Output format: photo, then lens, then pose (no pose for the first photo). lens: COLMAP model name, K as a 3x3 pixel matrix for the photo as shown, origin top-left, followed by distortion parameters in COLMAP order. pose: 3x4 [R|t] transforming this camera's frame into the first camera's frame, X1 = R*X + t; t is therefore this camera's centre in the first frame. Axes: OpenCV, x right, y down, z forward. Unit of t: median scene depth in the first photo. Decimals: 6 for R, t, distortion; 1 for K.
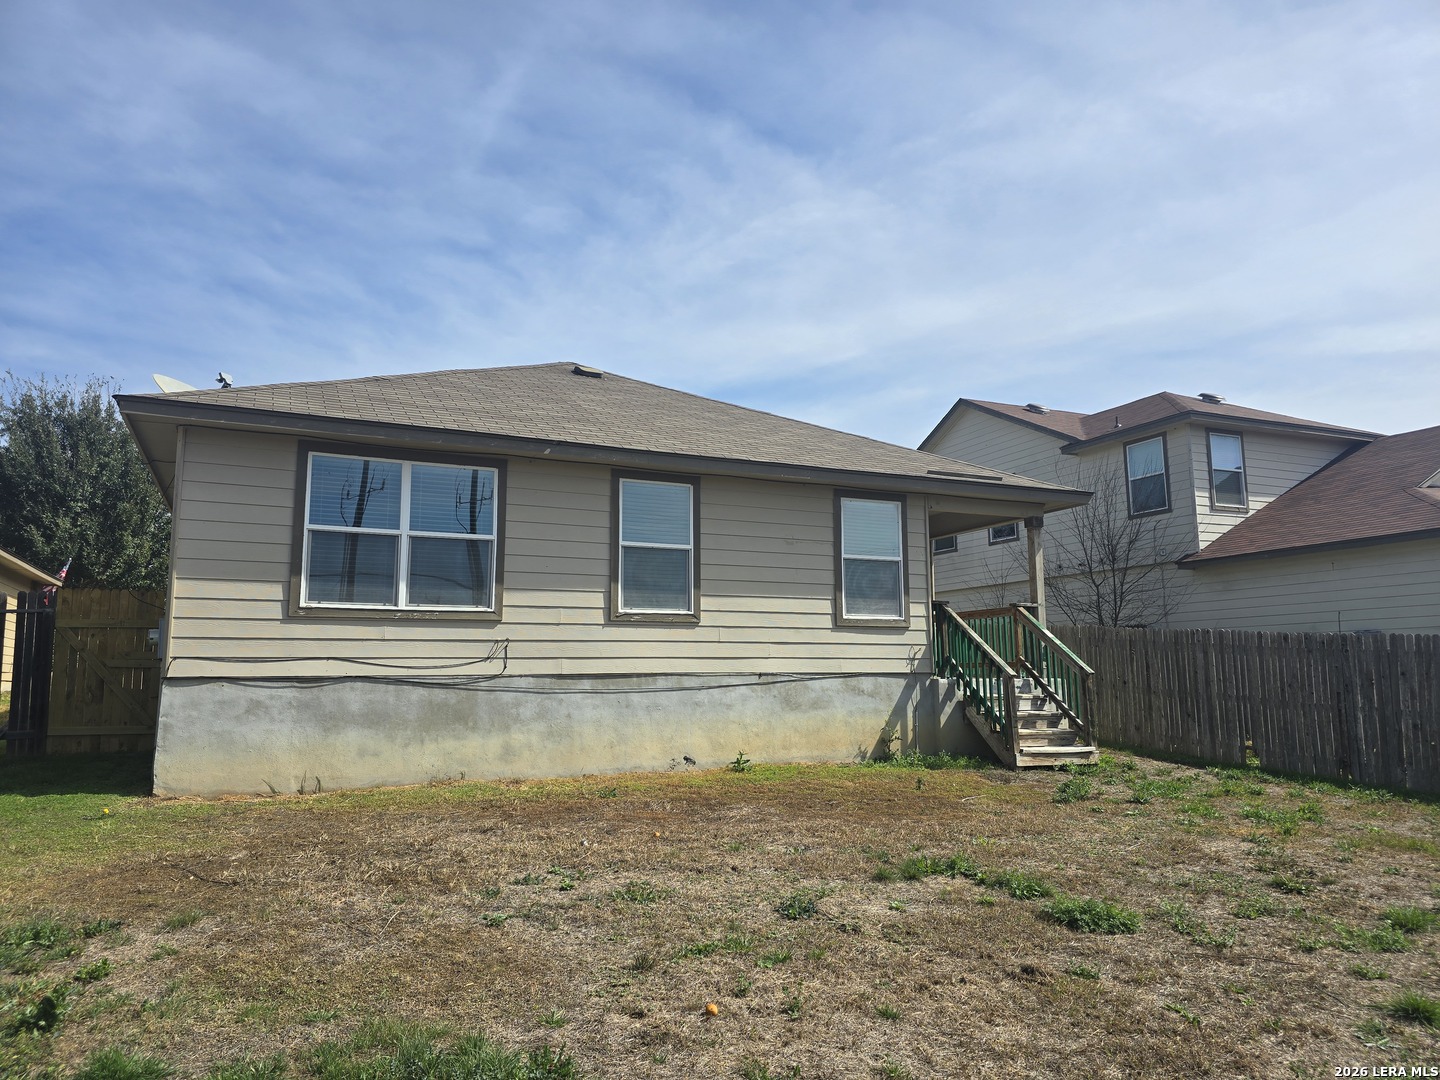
lens RADIAL K [[980.5, 0, 731.5], [0, 980.5, 552.9], [0, 0, 1]] dist [0.097567, -0.124179]
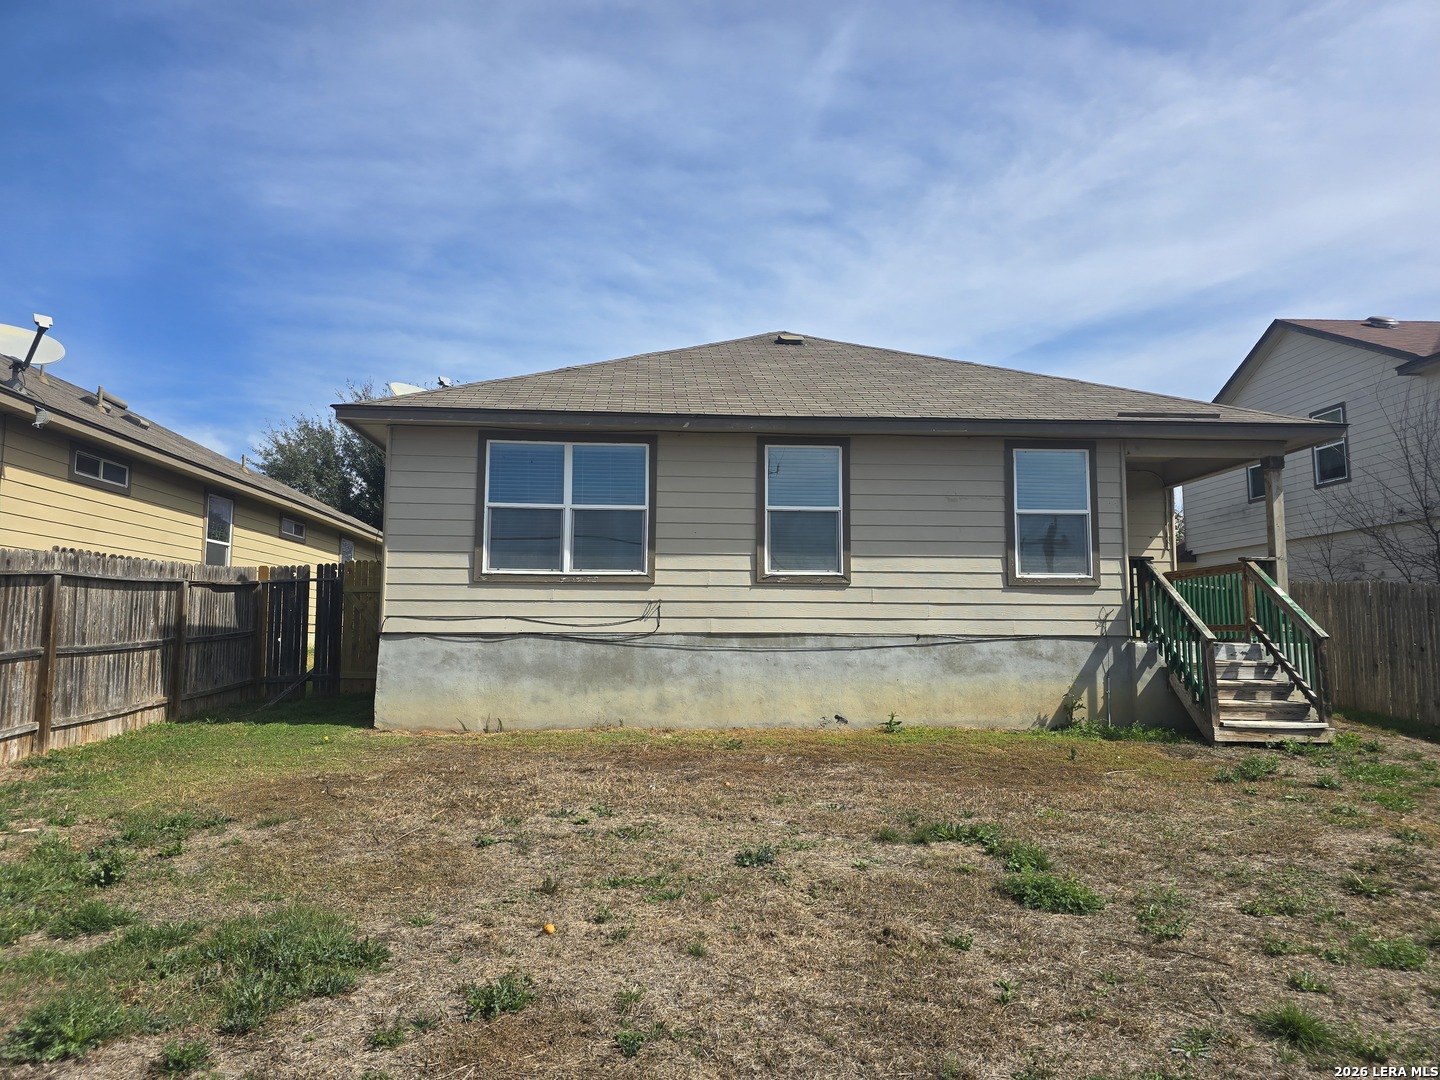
lens RADIAL K [[995.1, 0, 720.0], [0, 995.1, 540.0], [0, 0, 1]] dist [0.106883, -0.134006]
pose [[0.933319, -0.026939, -0.358036, 0.202298], [0.036082, 0.999170, 0.018880, 0.002339], [0.357230, -0.030539, 0.933517, 0.000262]]
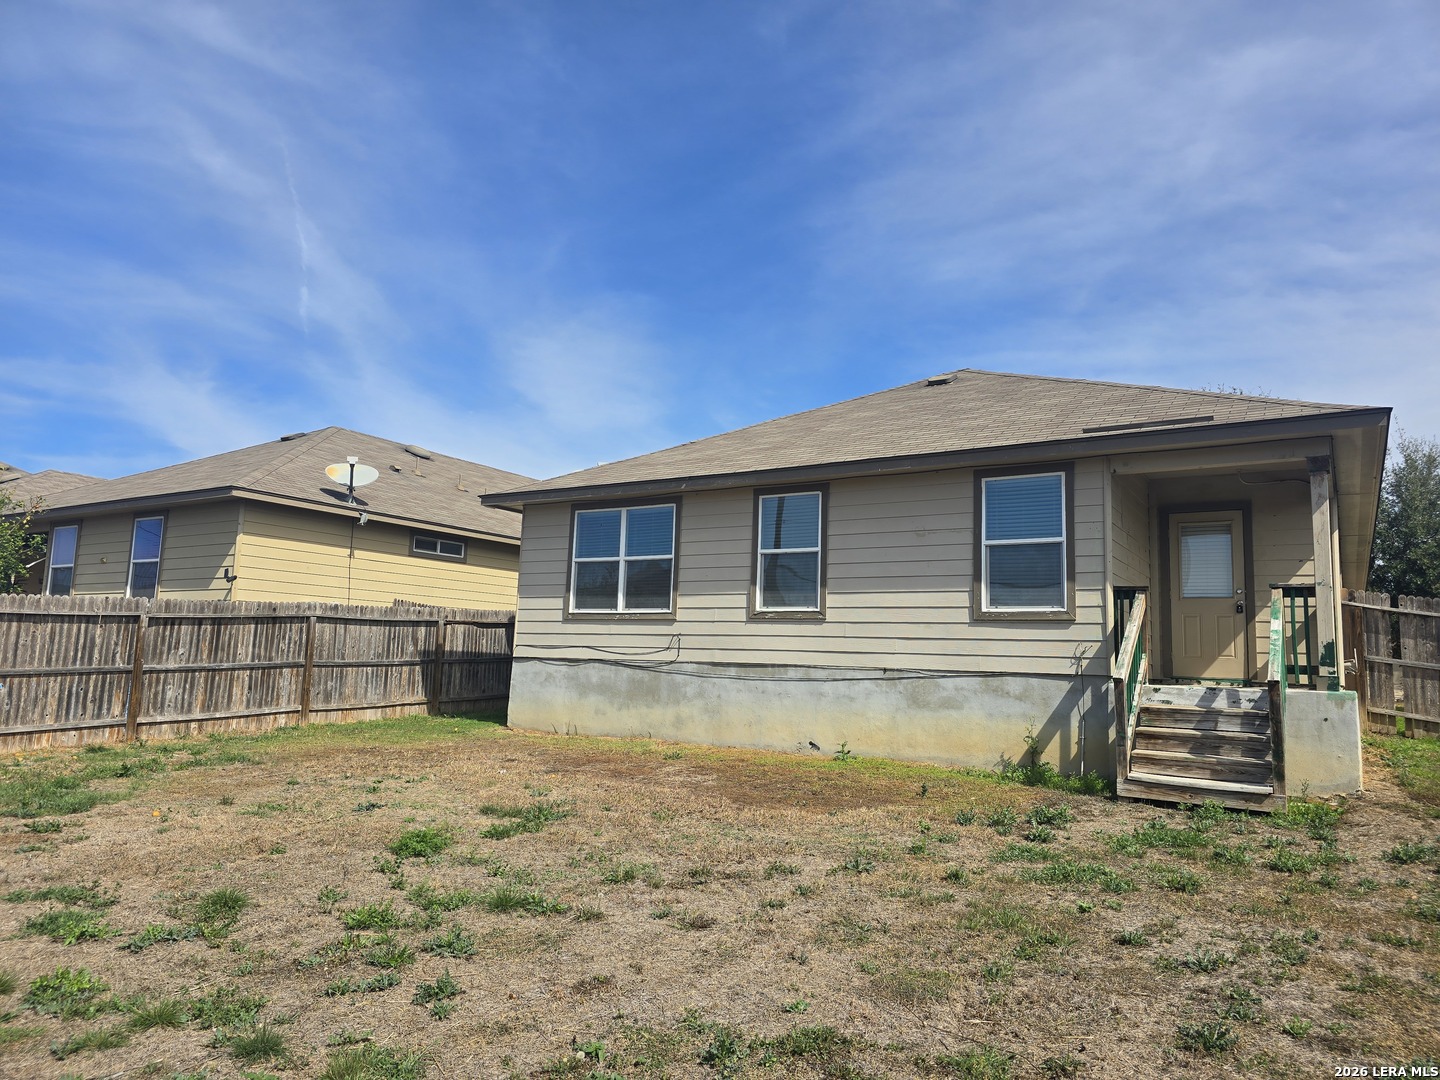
lens RADIAL K [[995.1, 0, 720.0], [0, 995.1, 540.0], [0, 0, 1]] dist [0.106883, -0.134006]
pose [[0.516259, -0.087930, -0.851906, 0.815038], [0.068966, 0.995753, -0.060983, 0.042272], [0.853651, -0.027270, 0.520131, 0.323587]]
